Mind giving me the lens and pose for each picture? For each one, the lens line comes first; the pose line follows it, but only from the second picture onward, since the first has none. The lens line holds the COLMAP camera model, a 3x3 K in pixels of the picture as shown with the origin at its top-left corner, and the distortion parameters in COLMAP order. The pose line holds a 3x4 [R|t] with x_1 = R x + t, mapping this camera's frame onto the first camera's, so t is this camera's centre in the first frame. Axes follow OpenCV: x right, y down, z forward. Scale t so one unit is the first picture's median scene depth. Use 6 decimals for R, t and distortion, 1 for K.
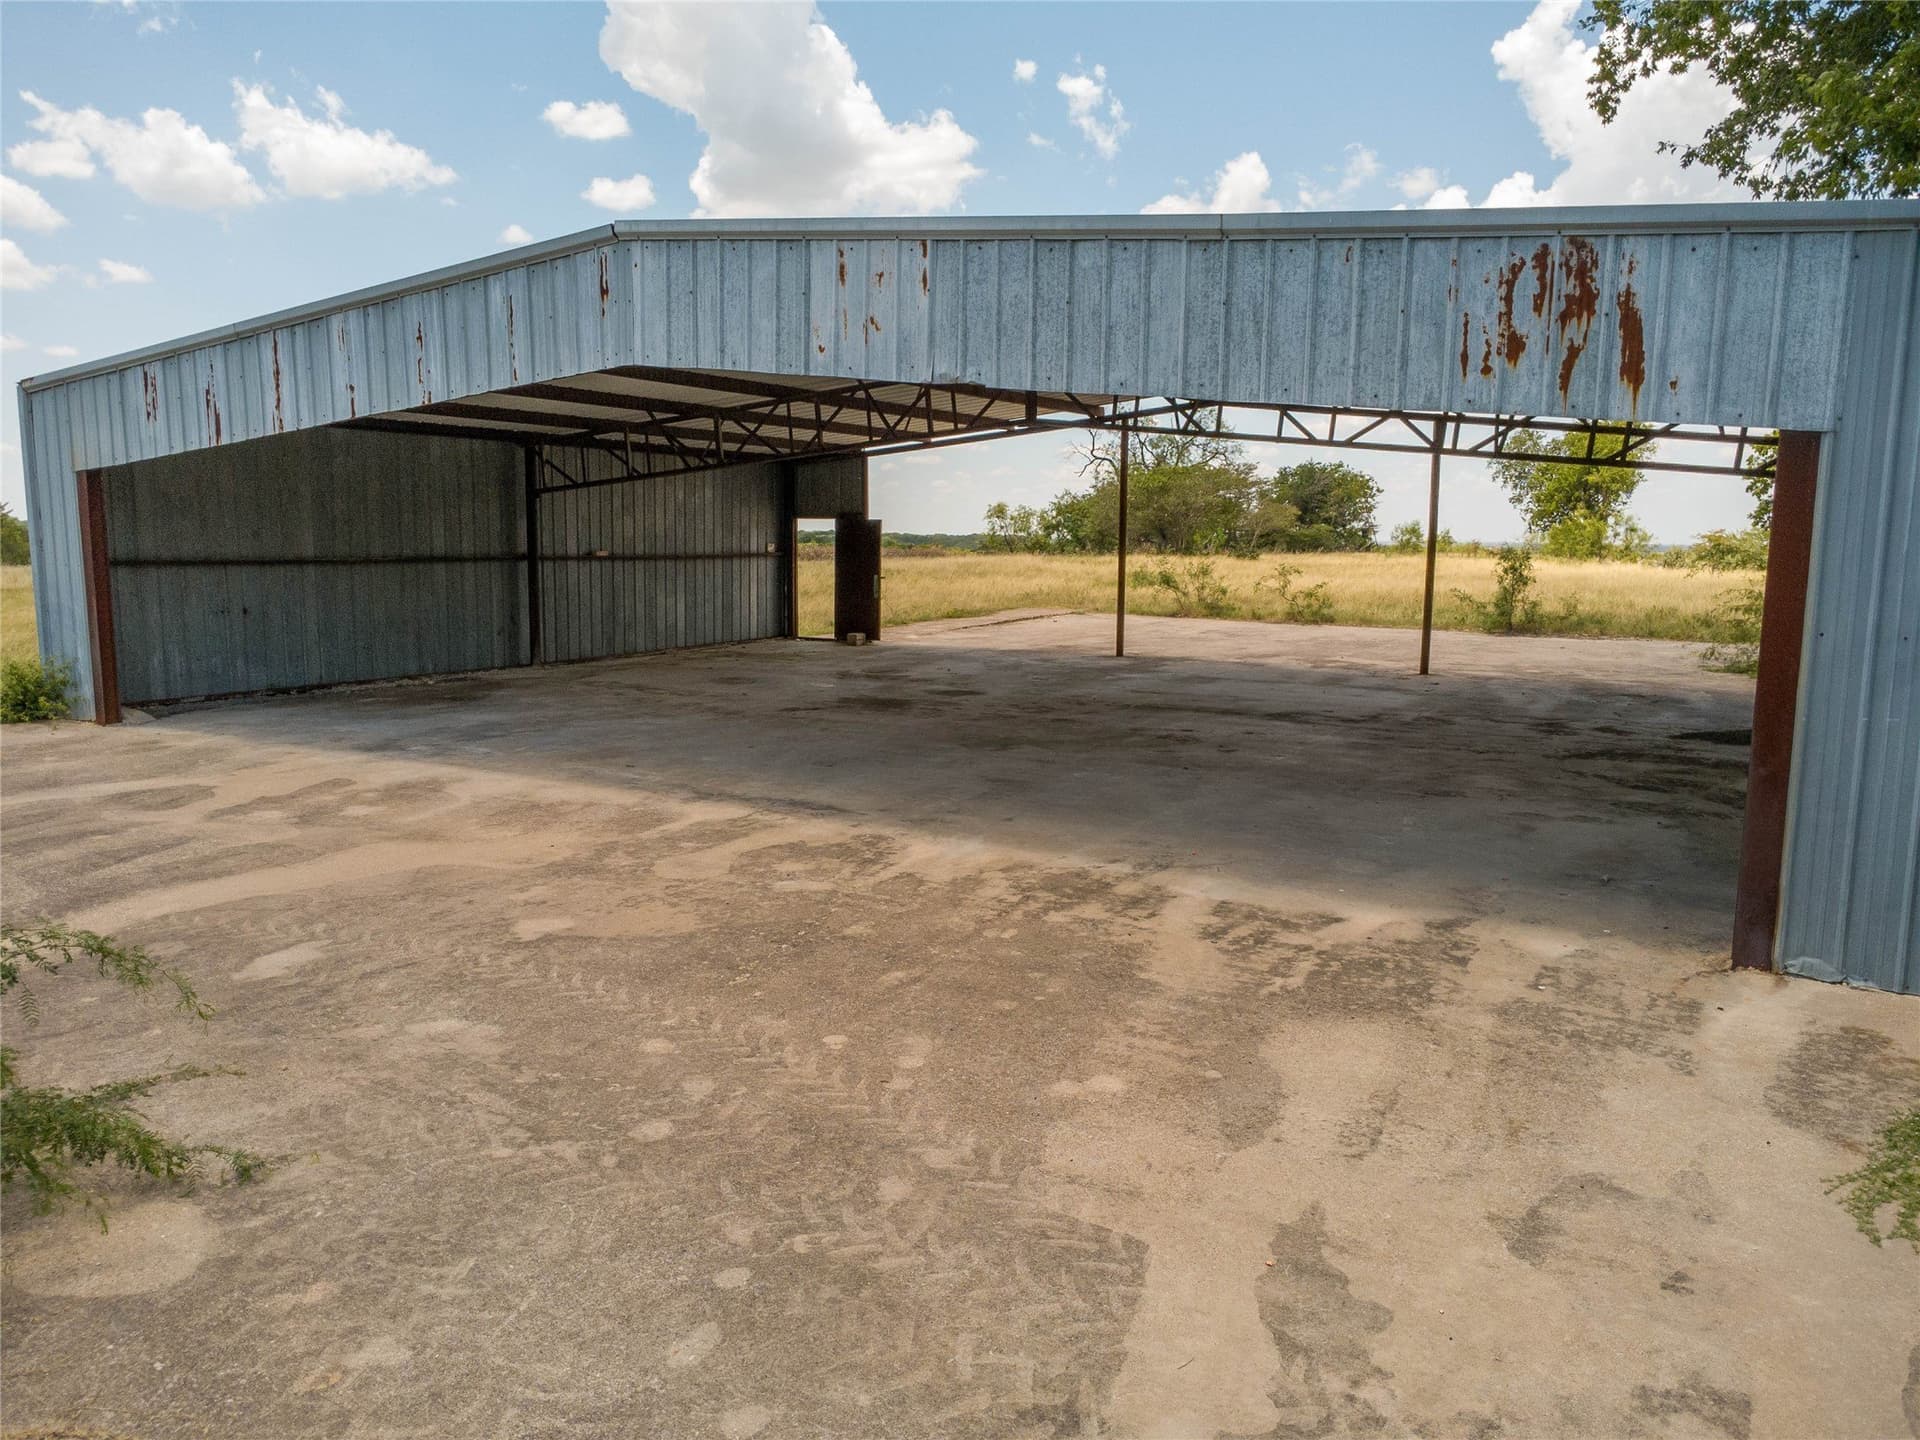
lens RADIAL K [[1354.1, 0, 960.0], [0, 1354.1, 720.0], [0, 0, 1]] dist [0.006926, -0.000213]
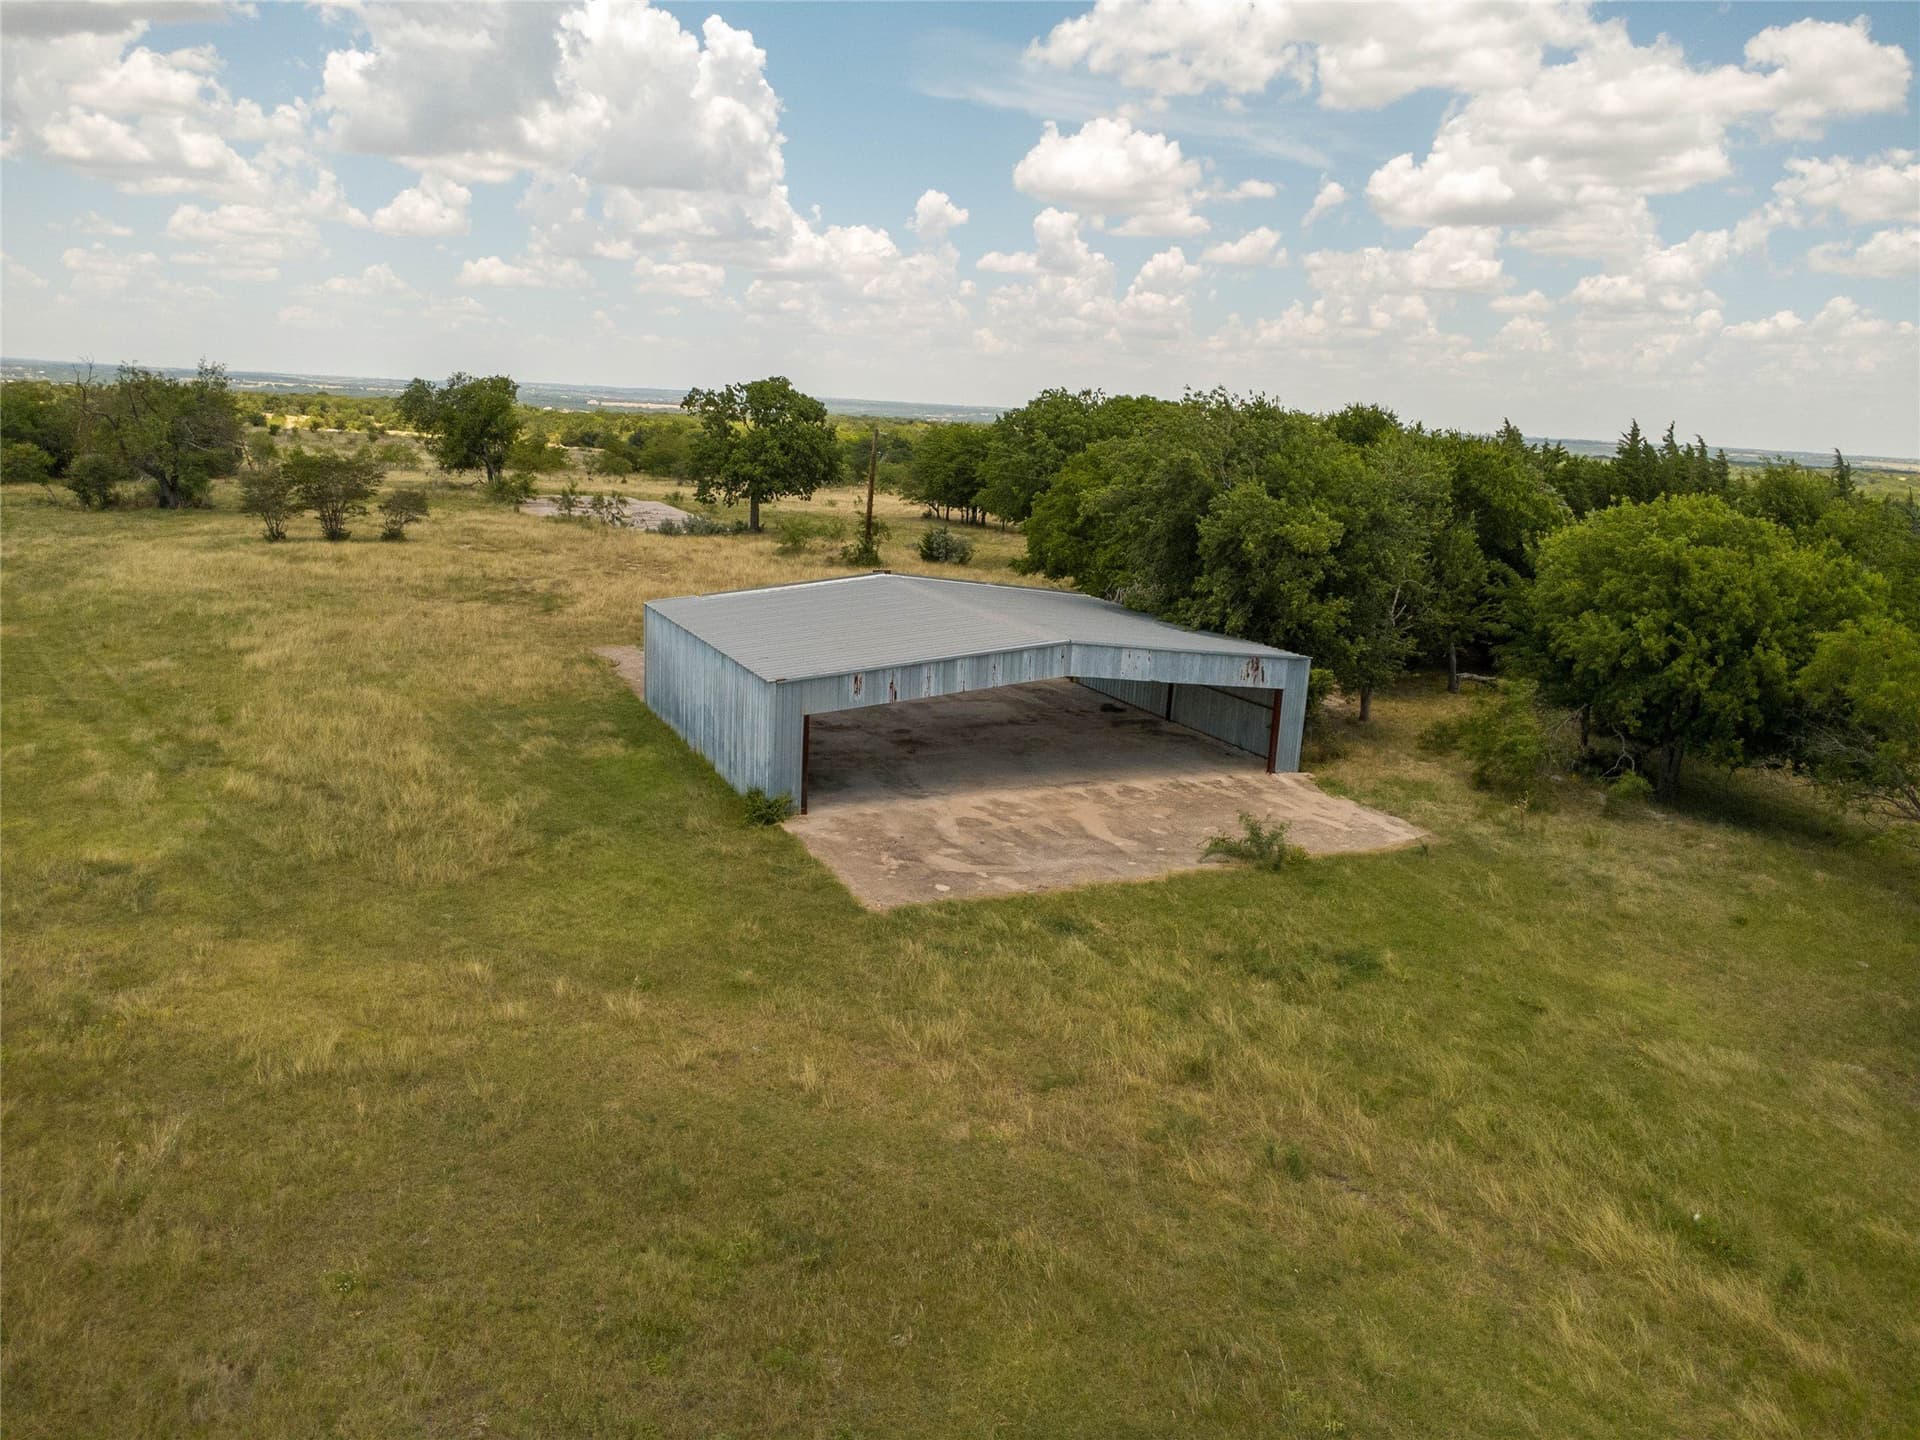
lens RADIAL K [[1354.1, 0, 960.0], [0, 1354.1, 720.0], [0, 0, 1]] dist [0.006926, -0.000213]
pose [[0.556959, -0.170626, 0.812824, -4.739679], [0.075474, 0.985018, 0.155057, -1.022130], [-0.827104, -0.025013, 0.561493, -1.151219]]
